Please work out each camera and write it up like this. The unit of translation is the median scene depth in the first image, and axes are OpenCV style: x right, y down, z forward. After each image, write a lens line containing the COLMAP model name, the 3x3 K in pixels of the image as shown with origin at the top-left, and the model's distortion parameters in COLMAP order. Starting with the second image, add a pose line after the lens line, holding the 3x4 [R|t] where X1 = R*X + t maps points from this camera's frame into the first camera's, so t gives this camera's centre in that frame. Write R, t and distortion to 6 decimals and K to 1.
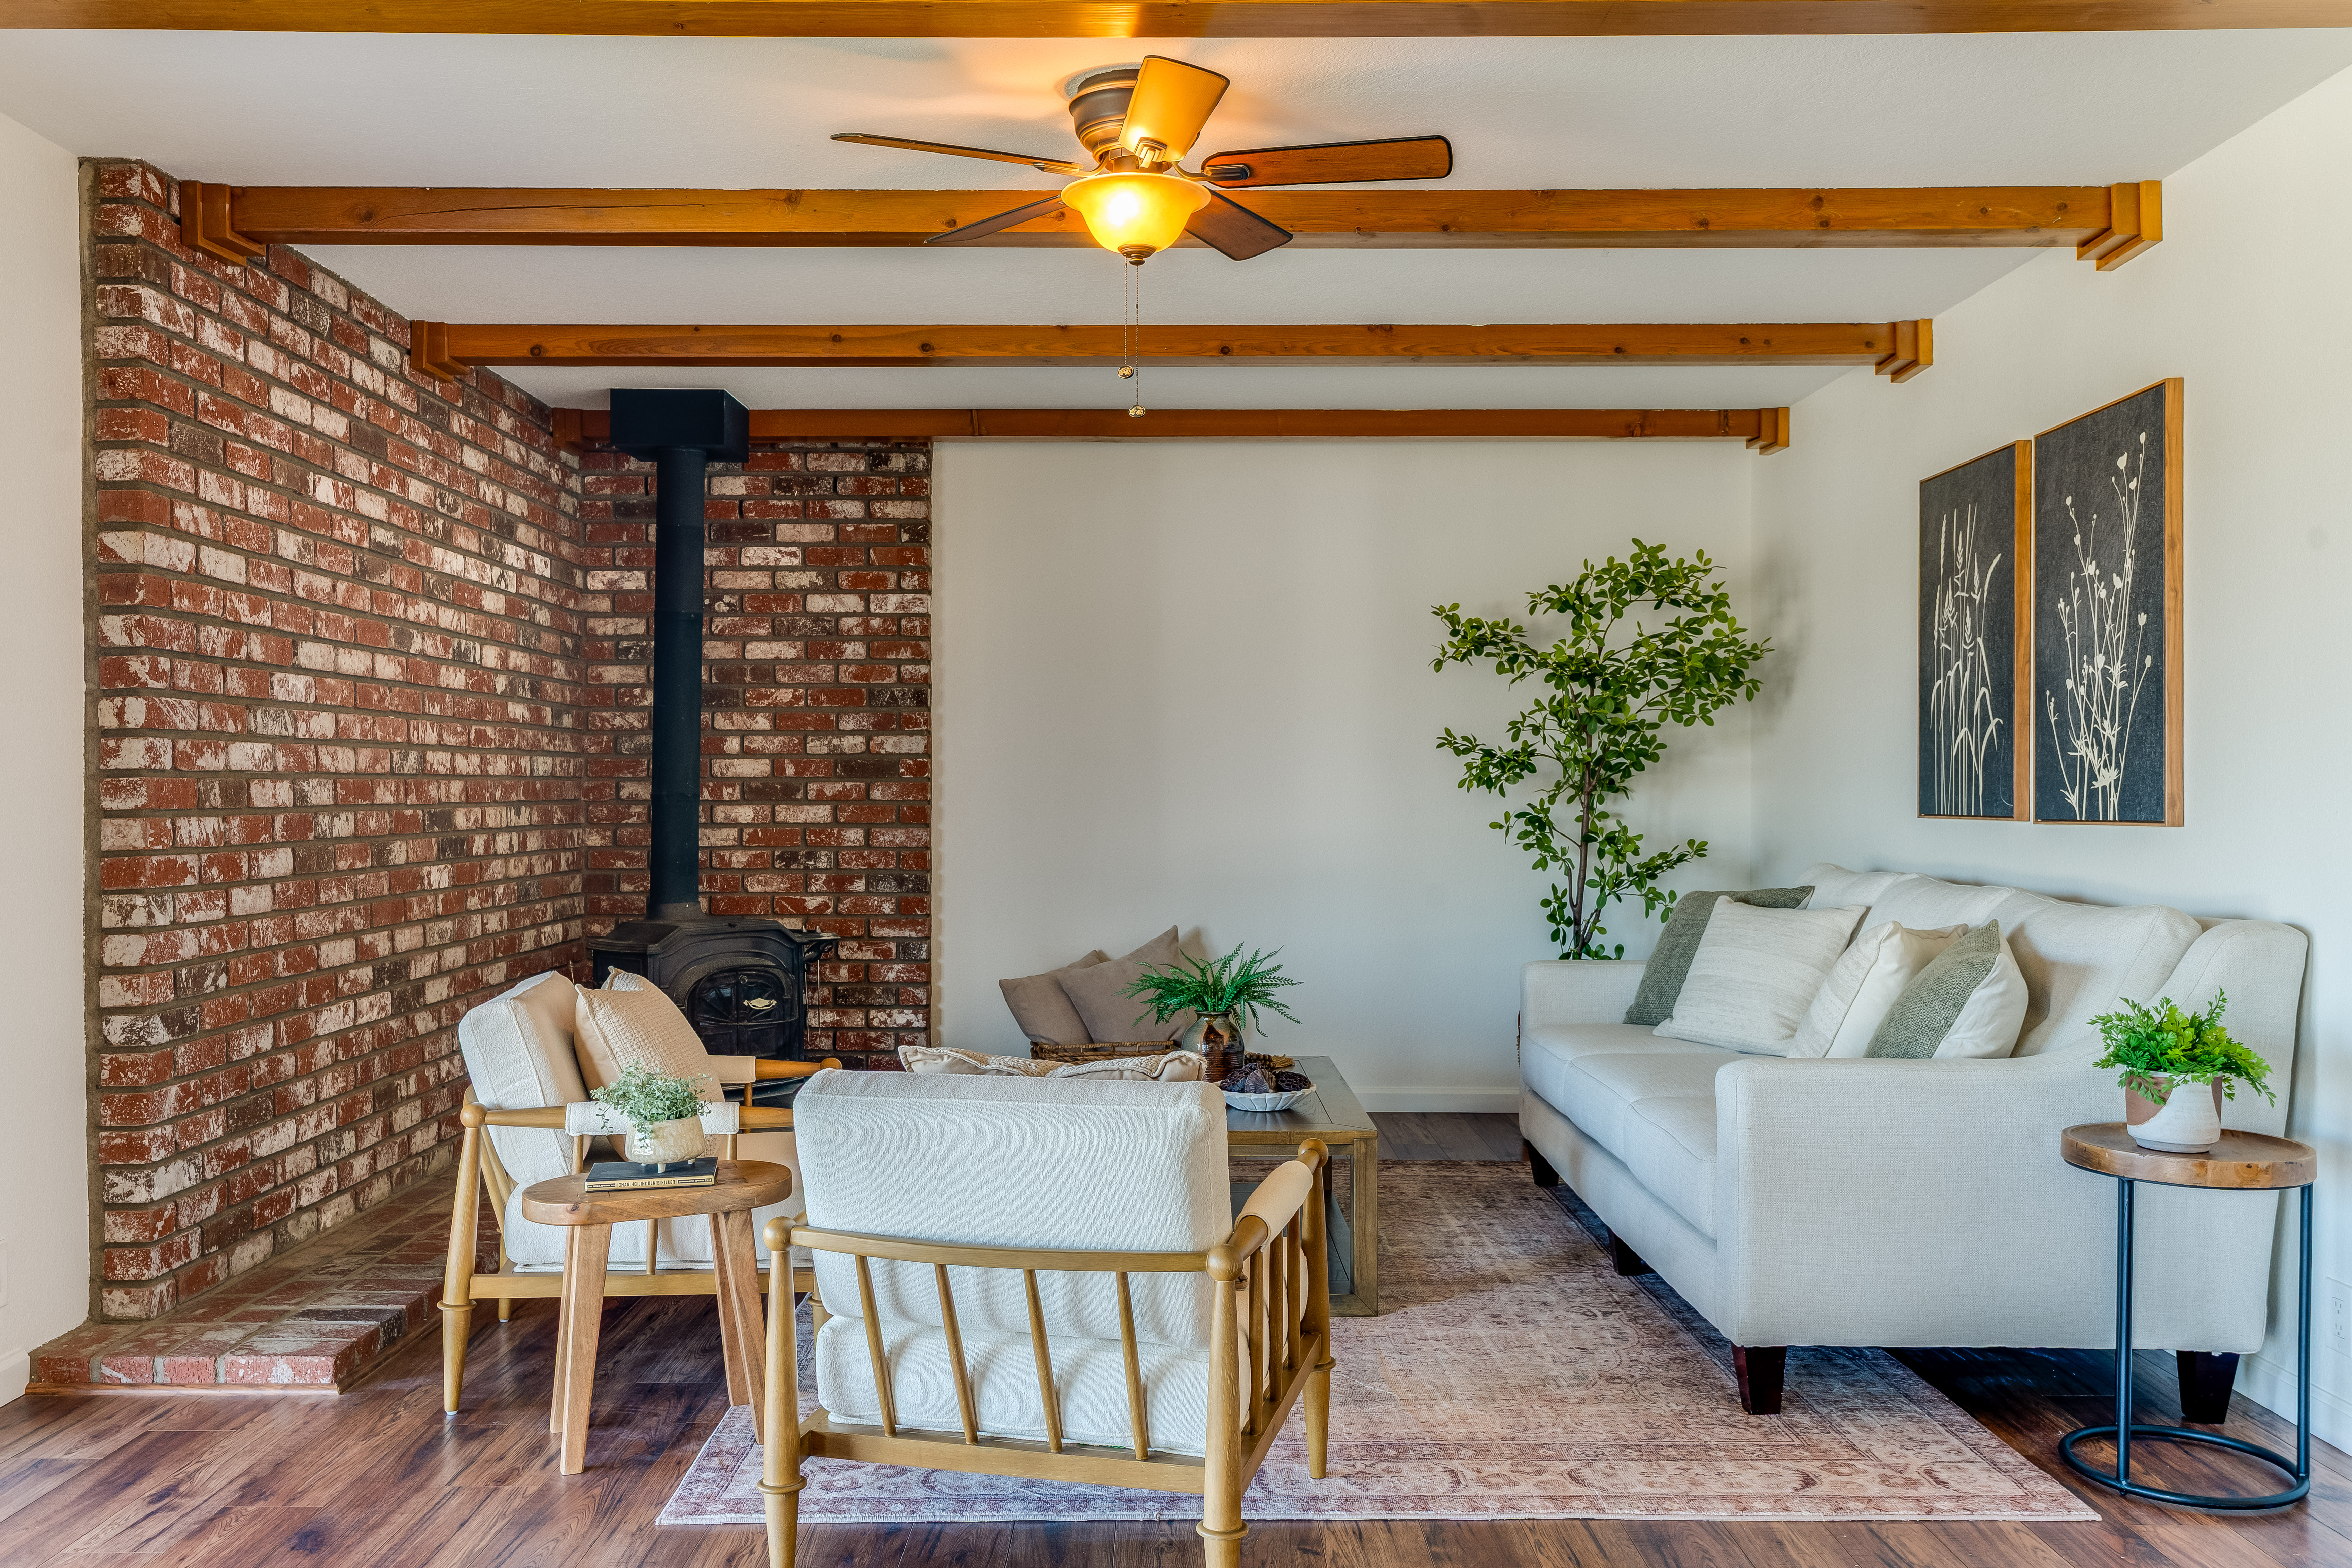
lens RADIAL K [[1939.7, 0, 1164.4], [0, 1939.7, 817.5], [0, 0, 1]] dist [0.007946, -0.004466]
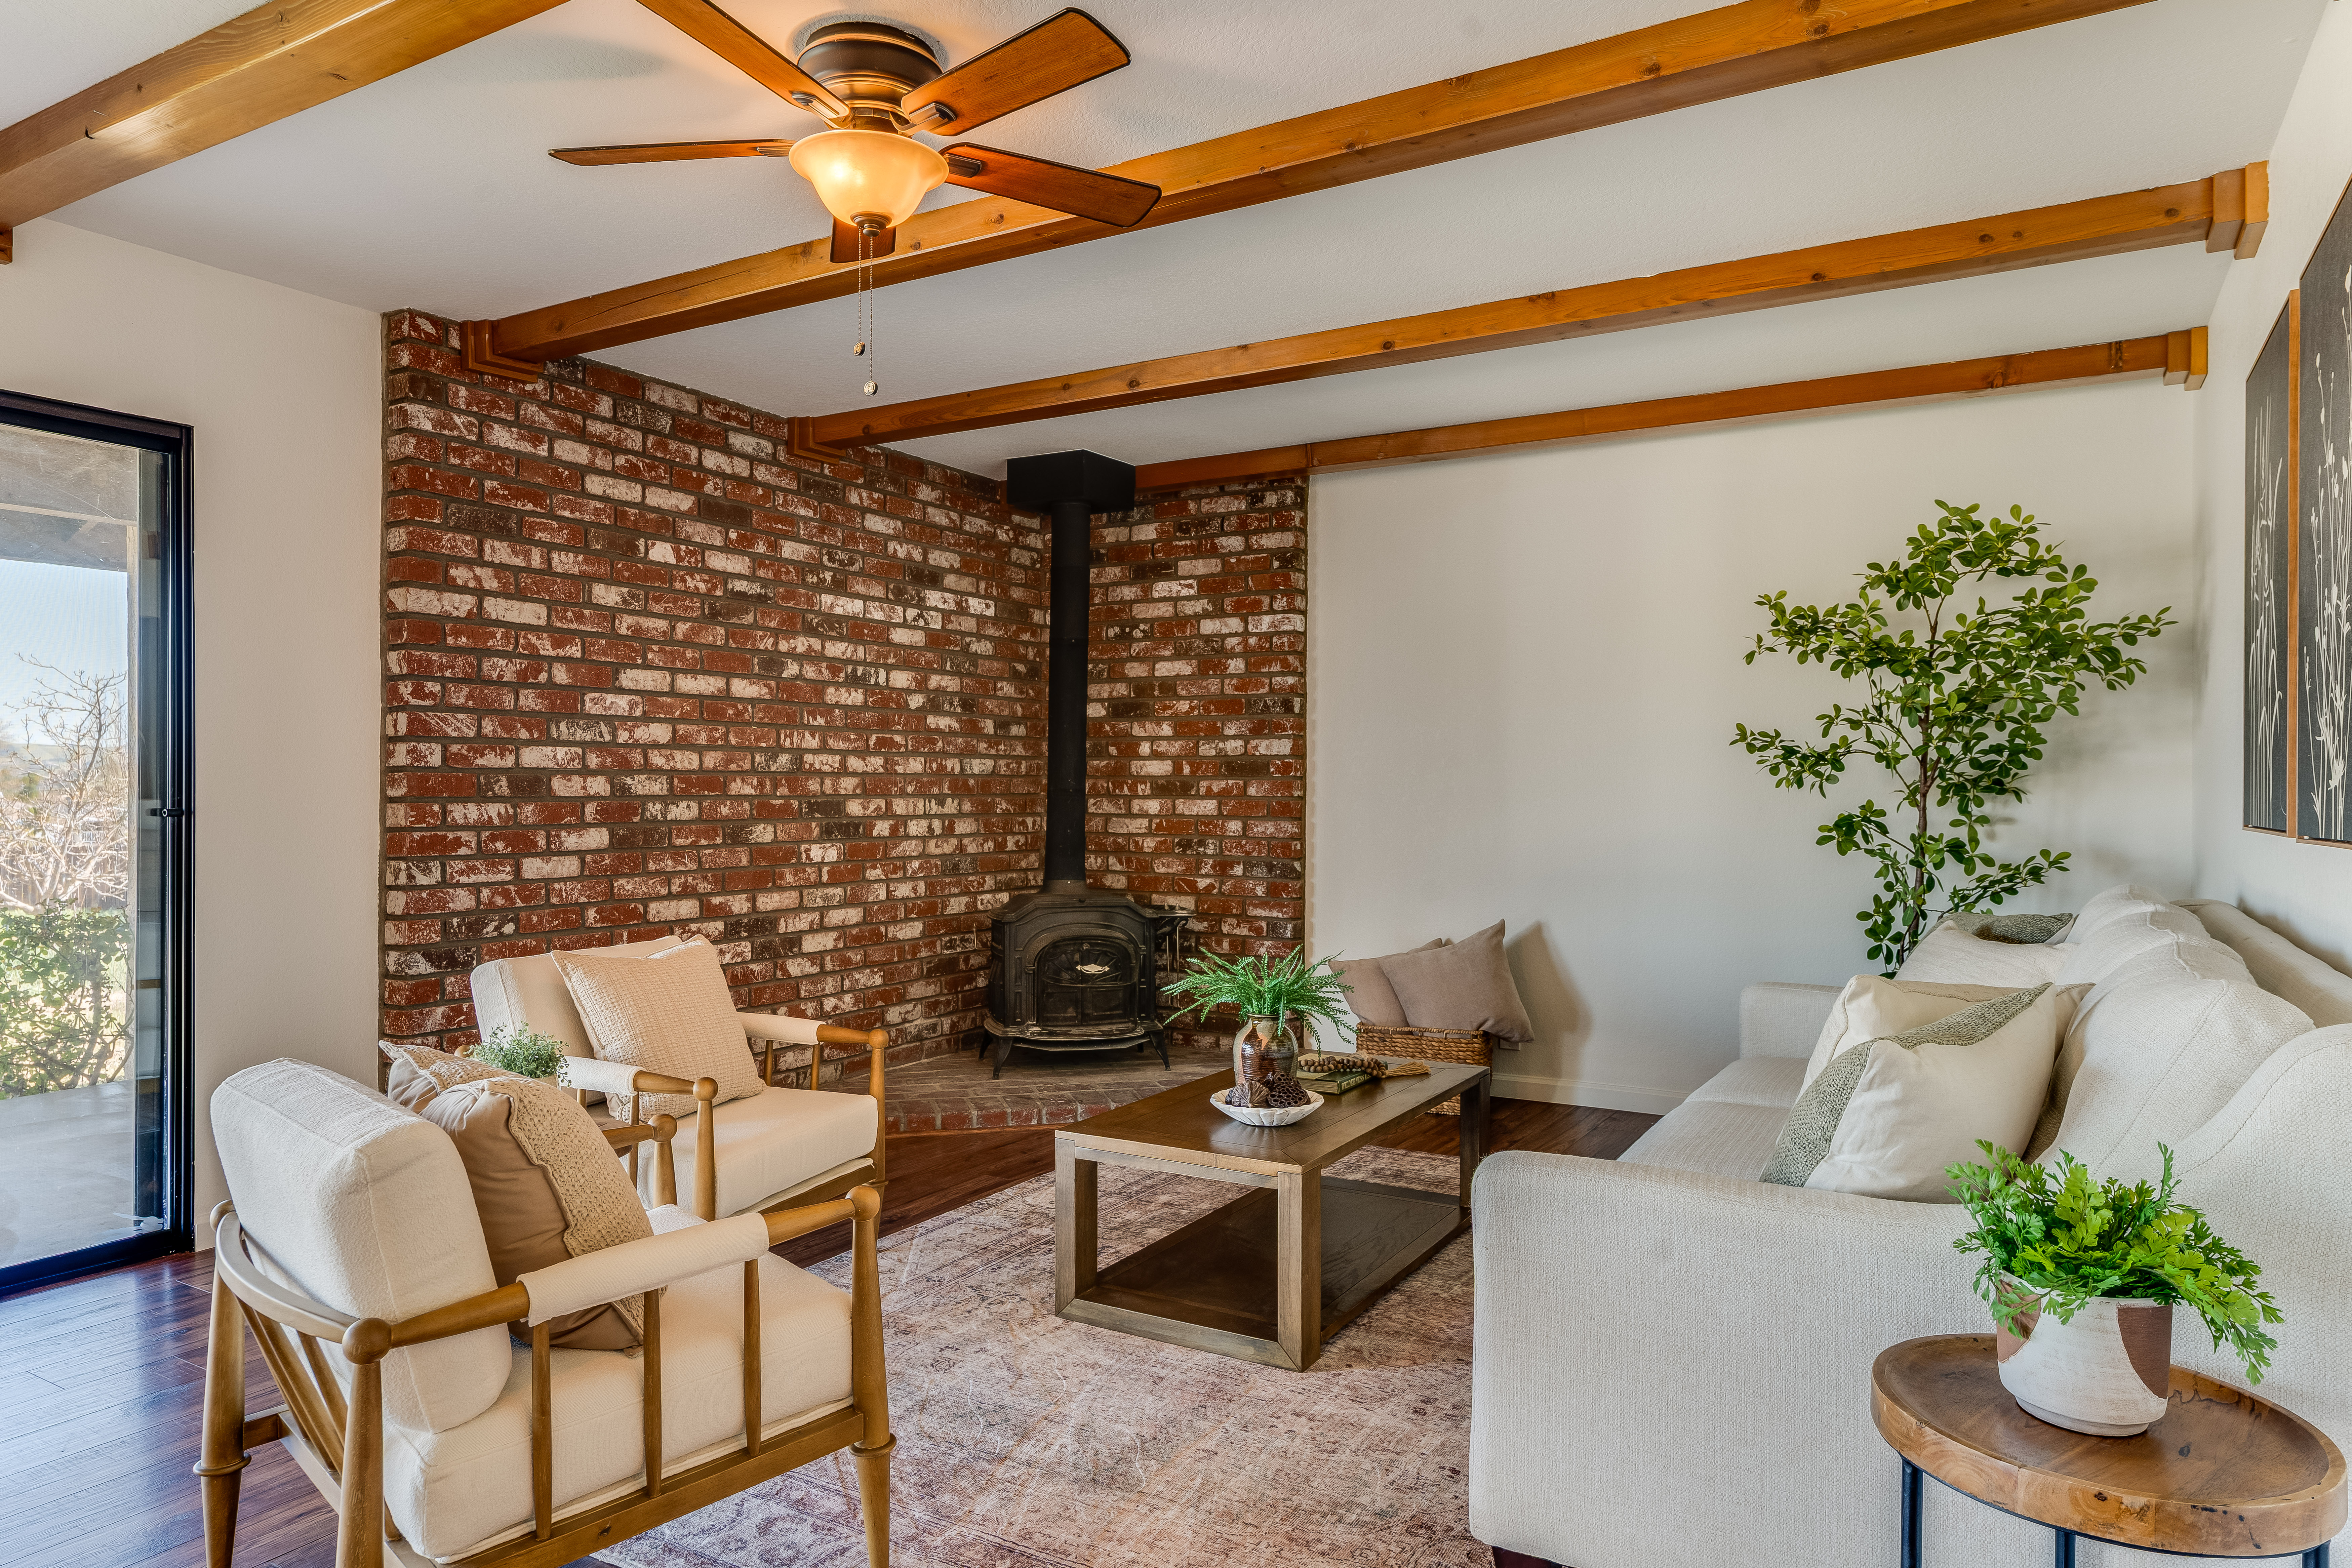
lens RADIAL K [[1453.6, 0, 1166.2], [0, 1453.6, 788.6], [0, 0, 1]] dist [-0.005534, 0.006911]
pose [[0.859528, 0.005580, -0.511058, 0.324760], [-0.012910, 0.999858, -0.010796, -0.004251], [0.510925, 0.015877, 0.859479, 0.314857]]
